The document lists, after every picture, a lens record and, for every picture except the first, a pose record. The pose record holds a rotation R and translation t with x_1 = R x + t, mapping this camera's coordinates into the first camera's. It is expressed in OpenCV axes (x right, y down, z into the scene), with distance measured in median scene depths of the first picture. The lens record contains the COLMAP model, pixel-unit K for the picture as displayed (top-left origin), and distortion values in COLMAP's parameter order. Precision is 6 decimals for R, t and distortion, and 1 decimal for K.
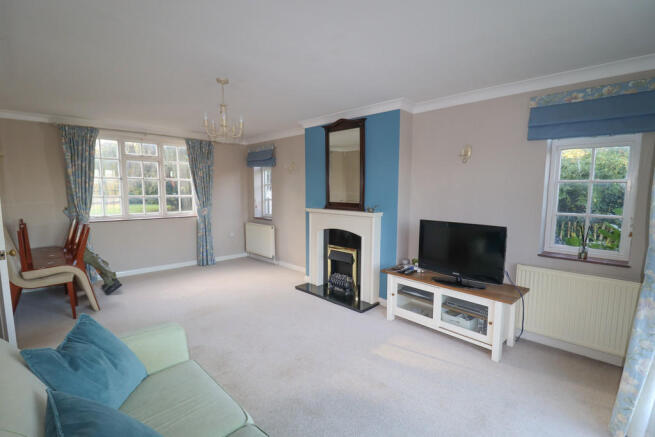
lens RADIAL K [[301.9, 0, 330.3], [0, 301.9, 220.0], [0, 0, 1]] dist [0.003210, 0.000203]
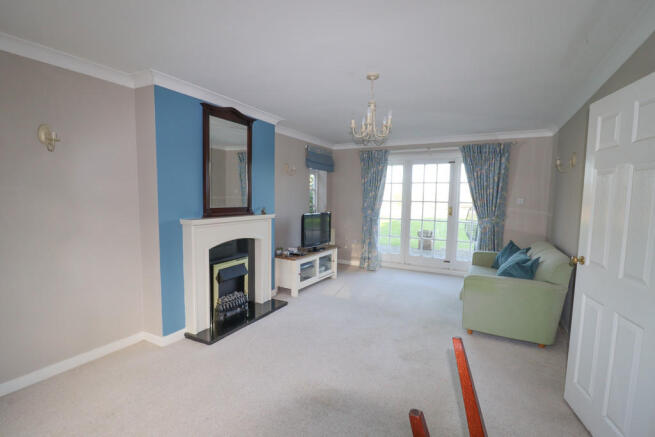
lens RADIAL K [[301.9, 0, 331.2], [0, 301.9, 218.8], [0, 0, 1]] dist [0.003210, 0.000203]
pose [[-0.278867, -0.096227, 0.955497, -0.882813], [0.065836, 0.990711, 0.118988, -0.114210], [-0.958070, 0.096087, -0.269941, 1.009904]]
